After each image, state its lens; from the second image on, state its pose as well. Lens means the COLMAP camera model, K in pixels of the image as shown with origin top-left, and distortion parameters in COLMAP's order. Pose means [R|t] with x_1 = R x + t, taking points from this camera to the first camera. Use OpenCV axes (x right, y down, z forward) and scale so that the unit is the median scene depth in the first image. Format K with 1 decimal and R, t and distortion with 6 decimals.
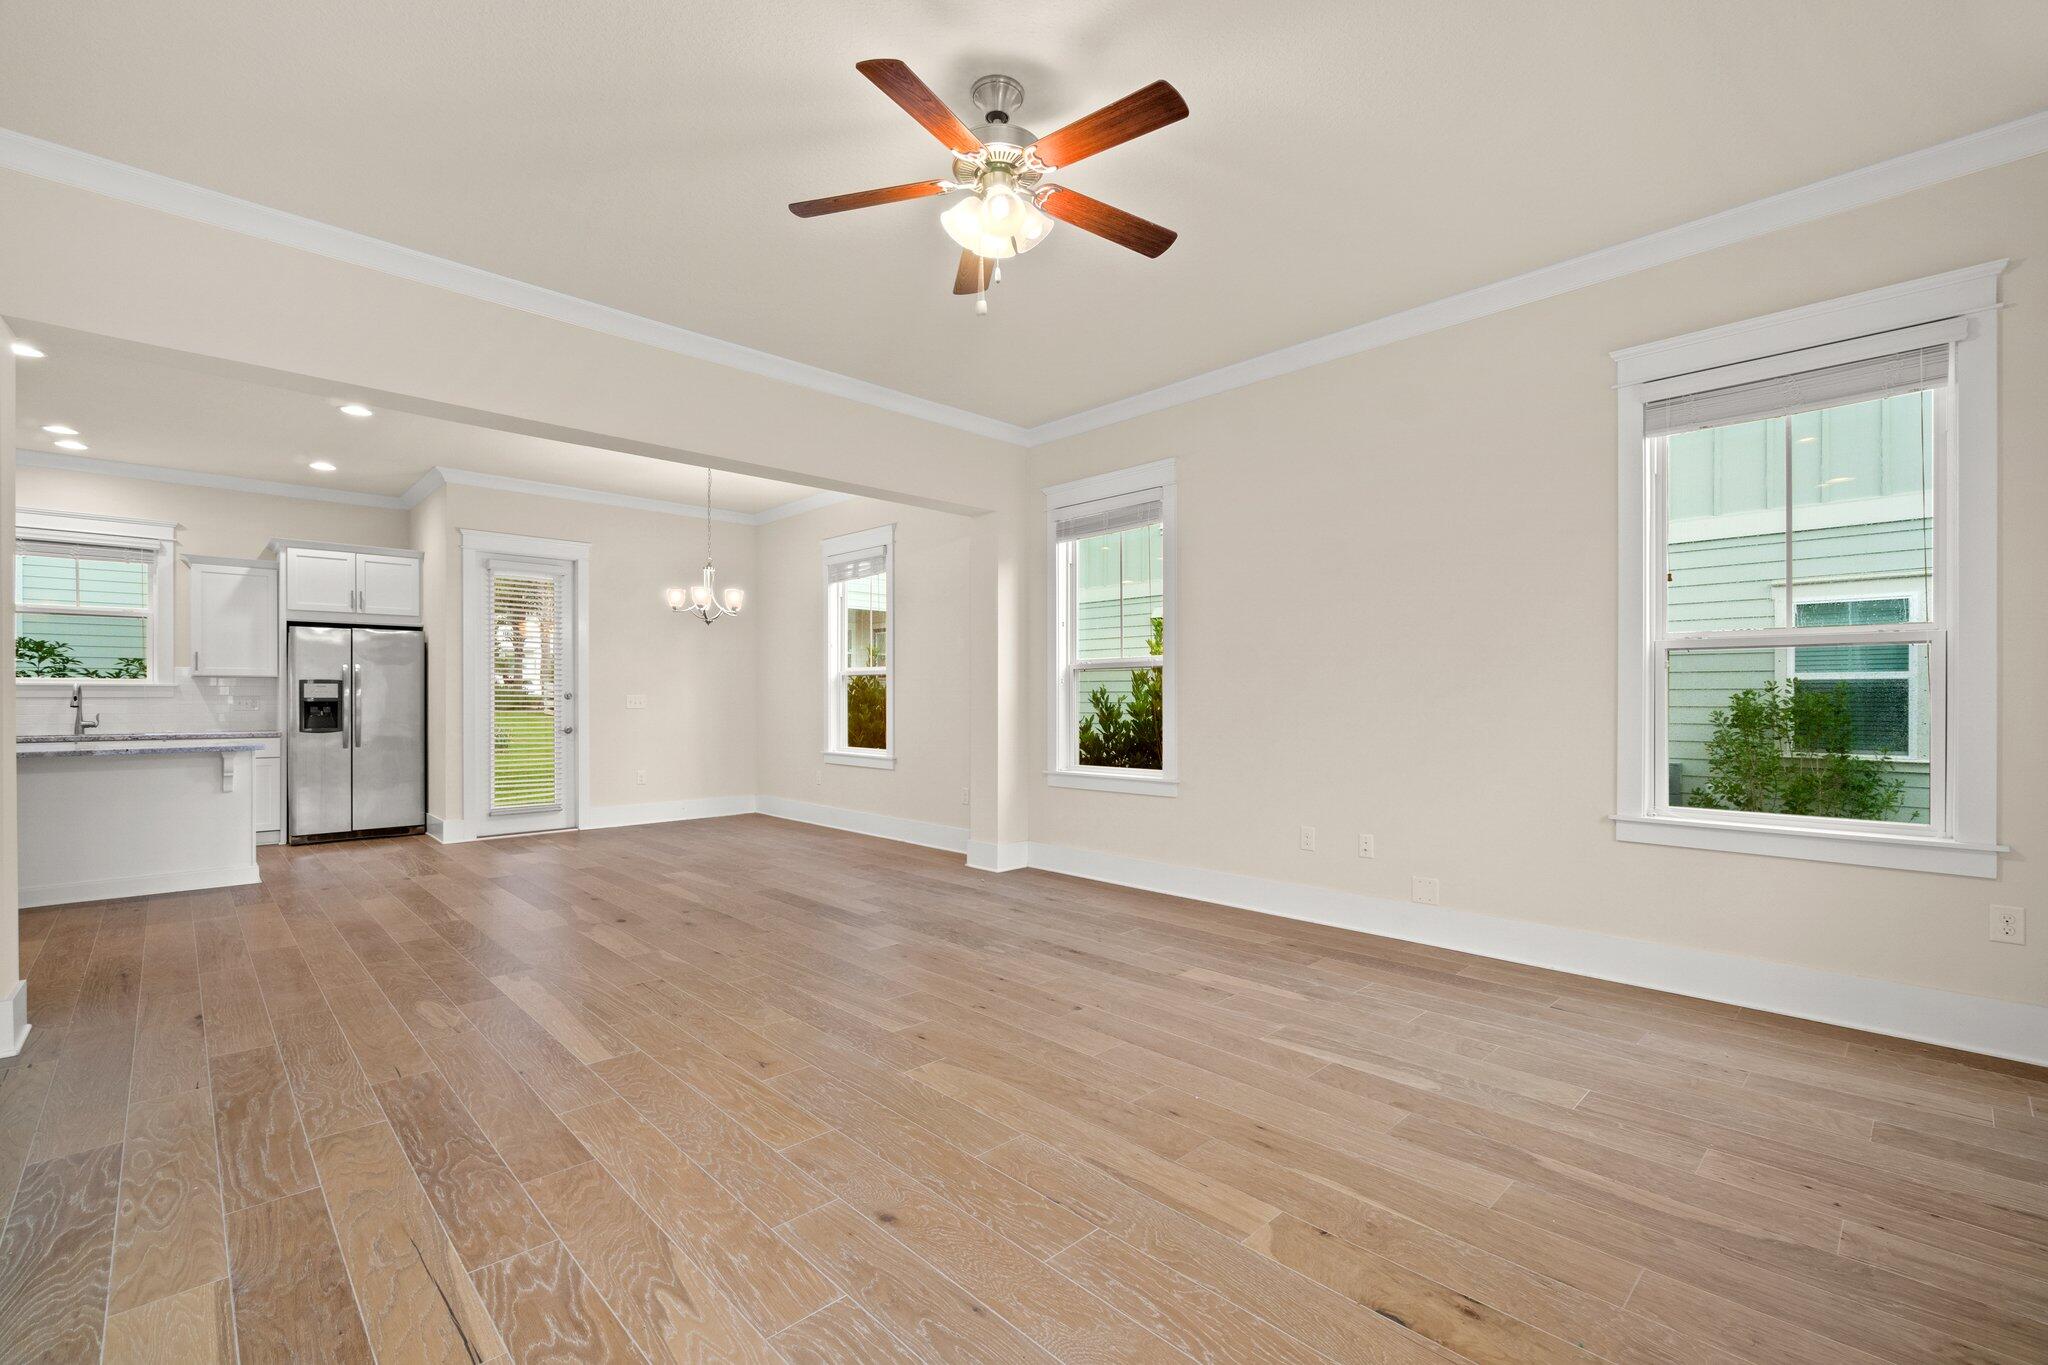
lens RADIAL K [[885.8, 0, 1026.1], [0, 885.8, 693.9], [0, 0, 1]] dist [-0.006291, 0.002637]
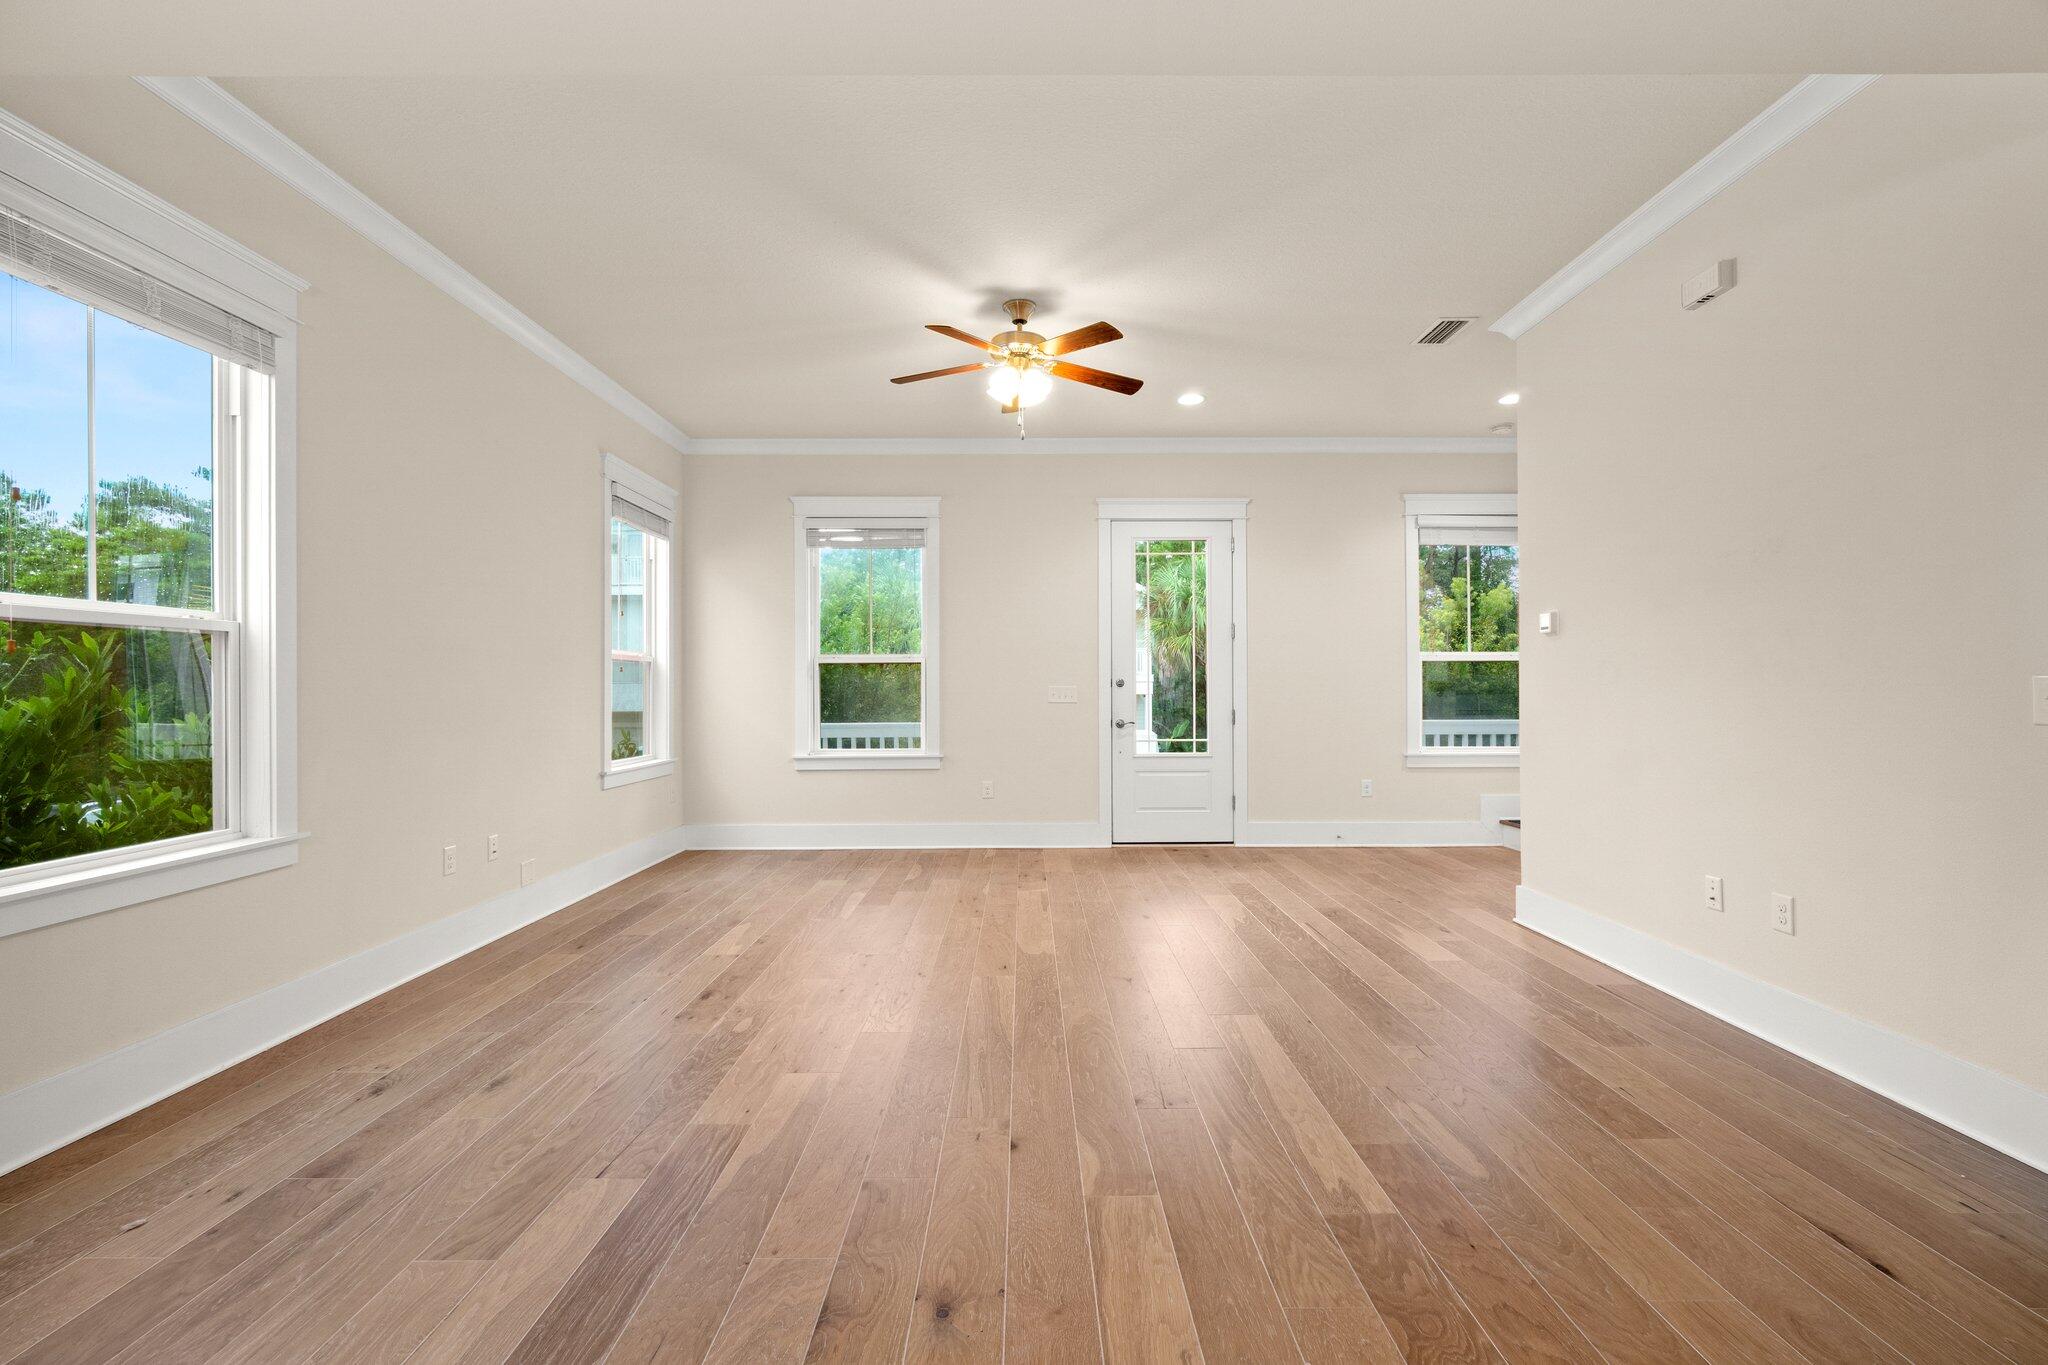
lens RADIAL K [[885.8, 0, 1031.1], [0, 885.8, 686.7], [0, 0, 1]] dist [-0.006291, 0.002637]
pose [[-0.722249, 0.005679, 0.691610, -0.663430], [0.002510, 0.999981, -0.005589, 0.006256], [-0.691629, -0.002301, -0.722250, 1.245241]]
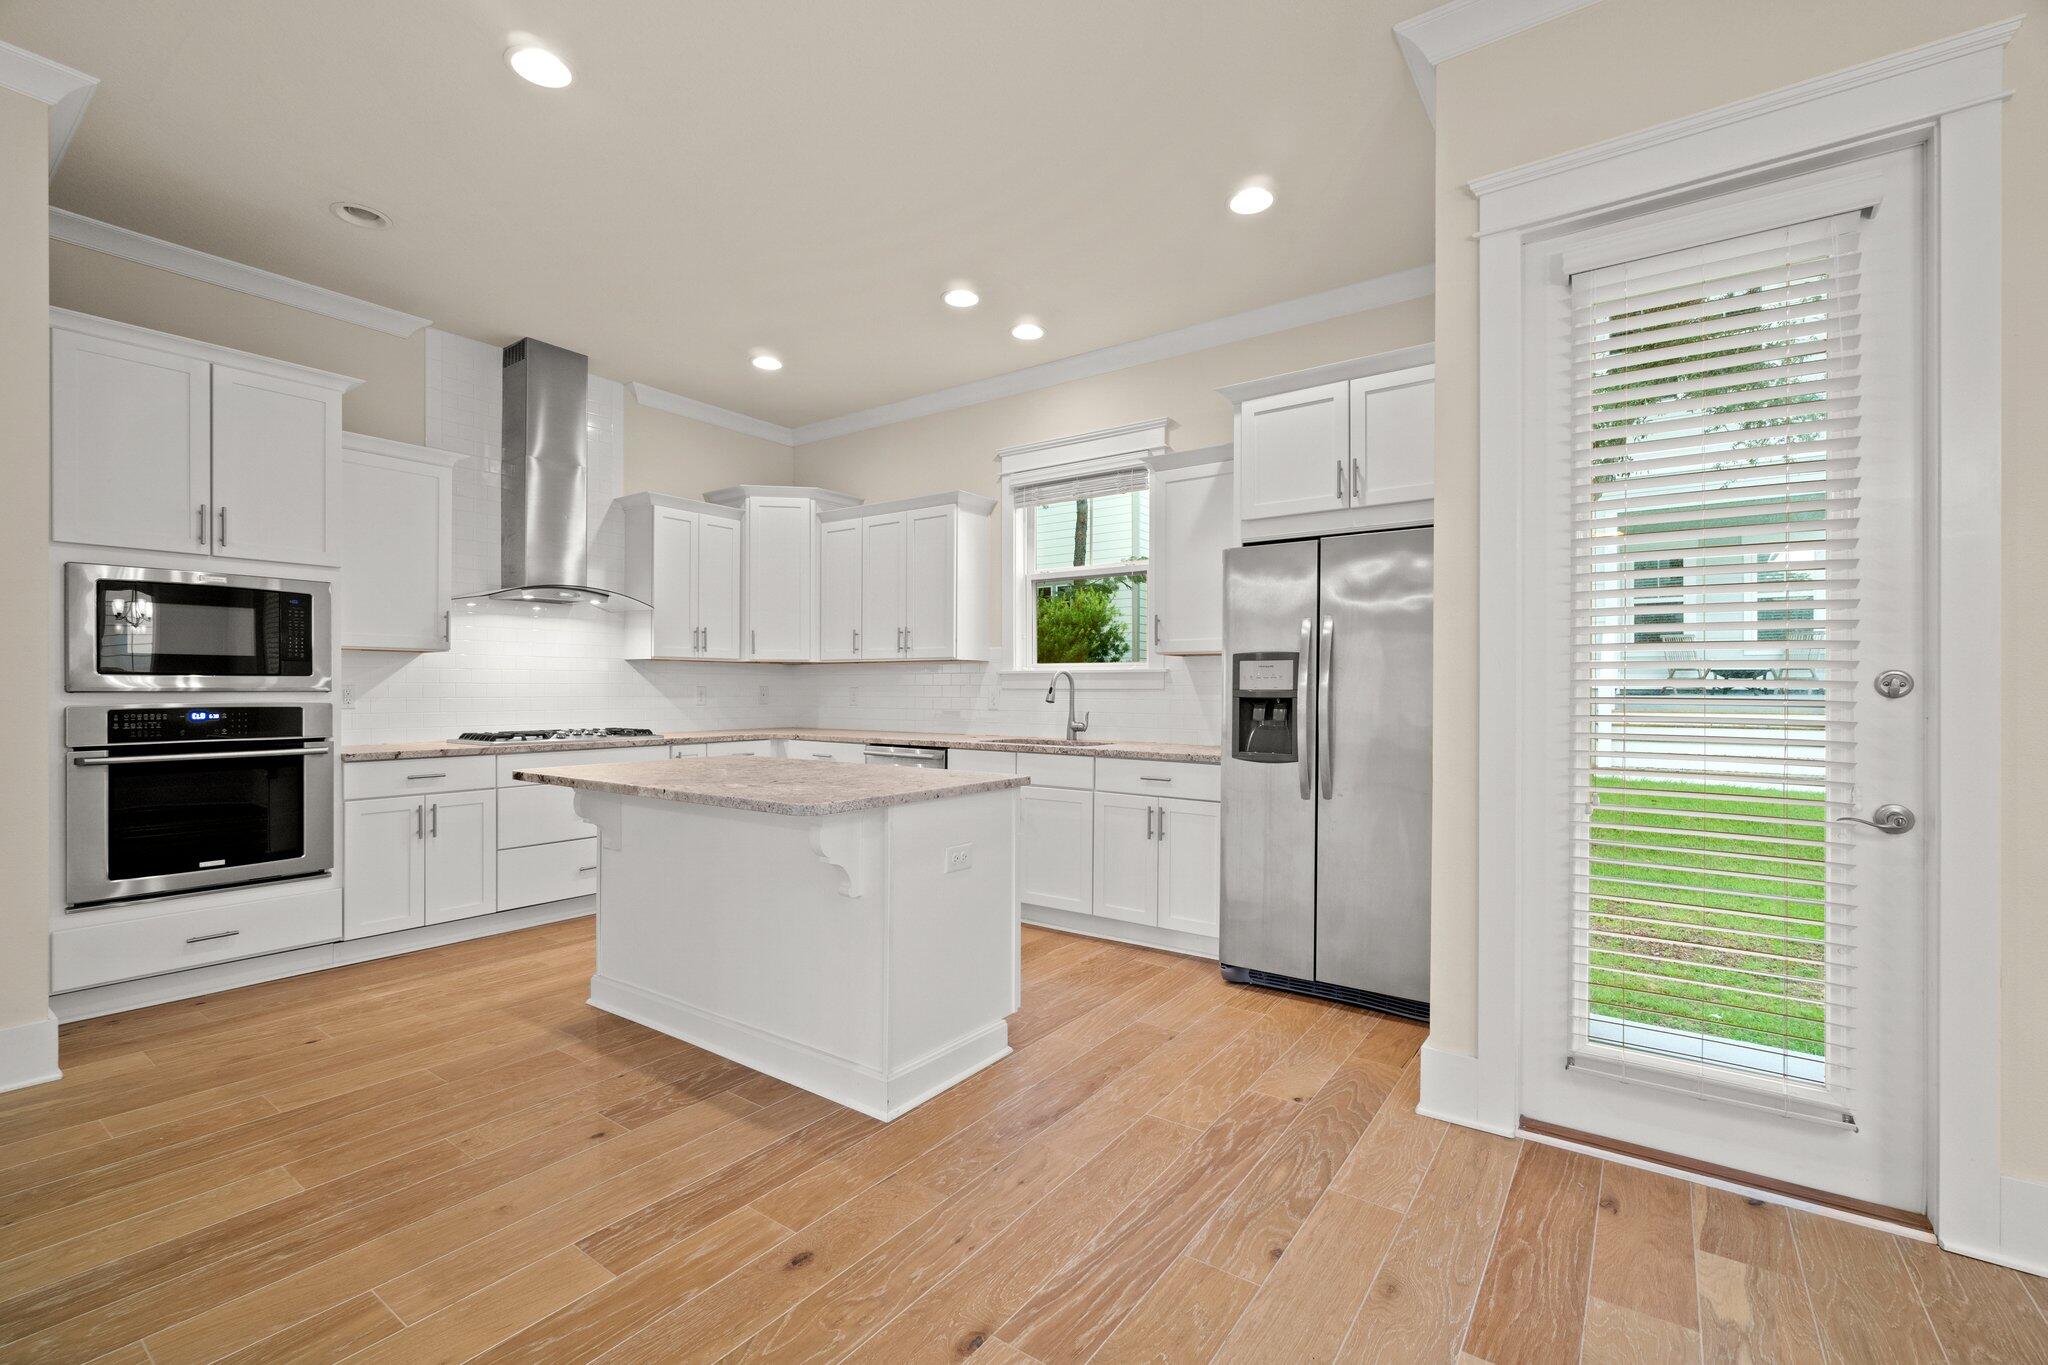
lens RADIAL K [[885.8, 0, 1026.8], [0, 885.8, 687.9], [0, 0, 1]] dist [-0.006291, 0.002637]
pose [[0.176370, -0.000979, -0.984323, -0.535005], [-0.000237, 0.999999, -0.001037, 0.005959], [0.984324, 0.000417, 0.176370, 1.218631]]
